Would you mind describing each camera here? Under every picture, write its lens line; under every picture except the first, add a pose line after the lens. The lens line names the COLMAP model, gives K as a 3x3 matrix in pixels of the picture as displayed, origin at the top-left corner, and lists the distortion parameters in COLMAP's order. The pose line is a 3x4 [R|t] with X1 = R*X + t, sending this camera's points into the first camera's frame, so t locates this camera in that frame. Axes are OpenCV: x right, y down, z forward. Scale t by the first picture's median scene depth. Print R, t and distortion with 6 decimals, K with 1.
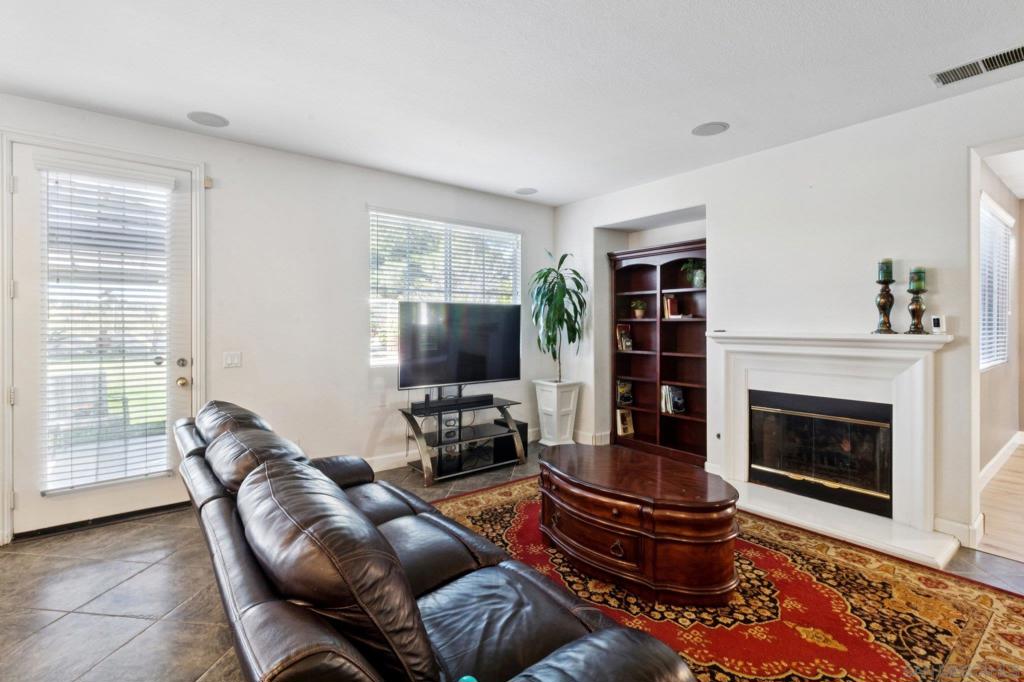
lens RADIAL K [[474.1, 0, 511.6], [0, 474.1, 332.4], [0, 0, 1]] dist [0.001083, 0.000301]
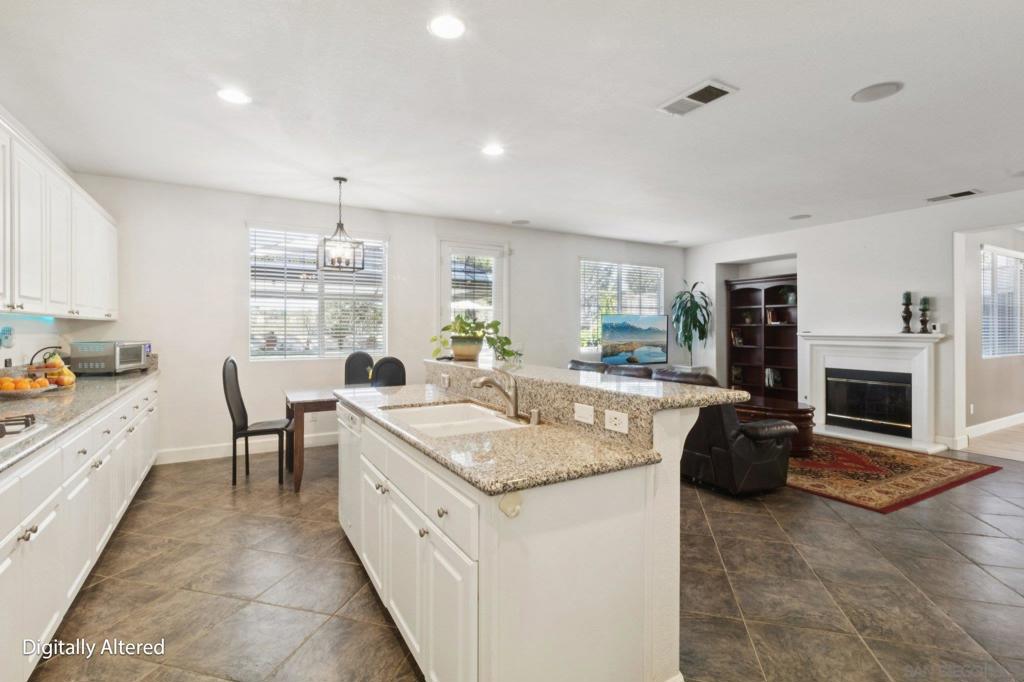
lens RADIAL K [[485.1, 0, 487.0], [0, 485.1, 327.3], [0, 0, 1]] dist [-0.016713, 0.000157]
pose [[0.983916, 0.004427, -0.178578, -0.309027], [-0.007892, 0.999794, -0.018696, 0.018062], [0.178458, 0.019804, 0.983748, -0.737064]]
